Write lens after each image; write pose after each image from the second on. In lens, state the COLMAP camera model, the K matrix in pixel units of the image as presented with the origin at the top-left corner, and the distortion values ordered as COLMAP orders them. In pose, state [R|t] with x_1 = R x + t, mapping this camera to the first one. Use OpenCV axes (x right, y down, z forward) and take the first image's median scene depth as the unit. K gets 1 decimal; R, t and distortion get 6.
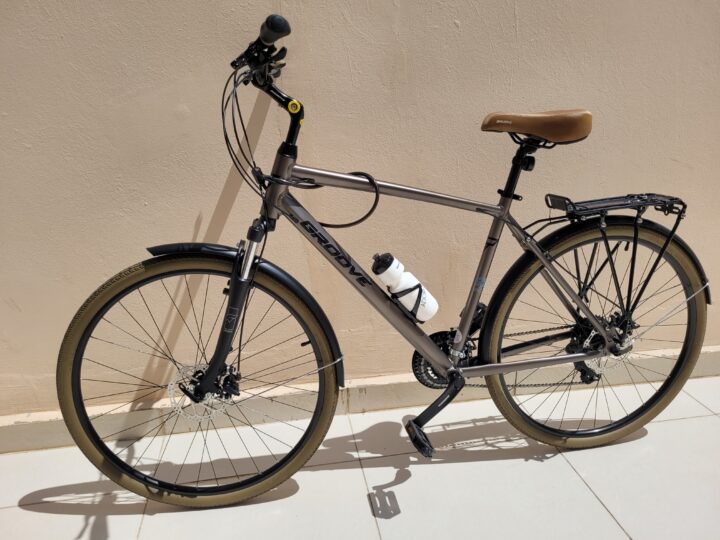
lens RADIAL K [[546.1, 0, 356.3], [0, 546.1, 268.6], [0, 0, 1]] dist [0.010311, -0.003519]
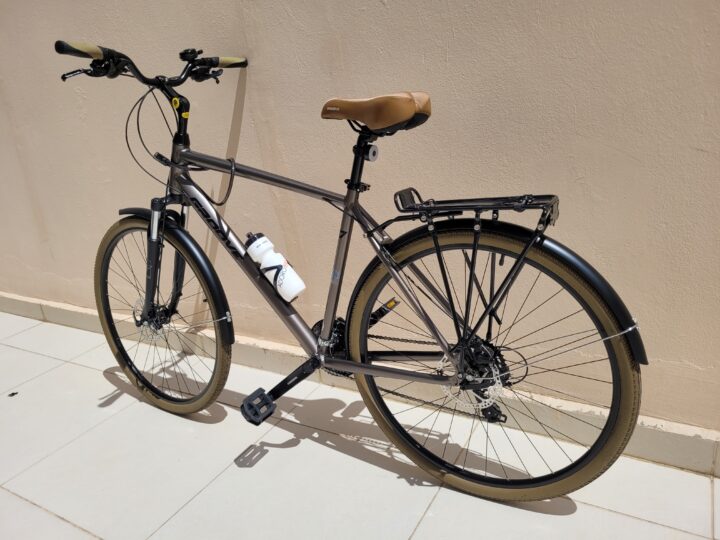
lens RADIAL K [[546.1, 0, 355.0], [0, 546.1, 276.1], [0, 0, 1]] dist [0.010311, -0.003519]
pose [[0.764227, 0.158941, -0.625056, 0.914905], [-0.123930, 0.987287, 0.099527, -0.073634], [0.632928, 0.001402, 0.774209, 0.262438]]
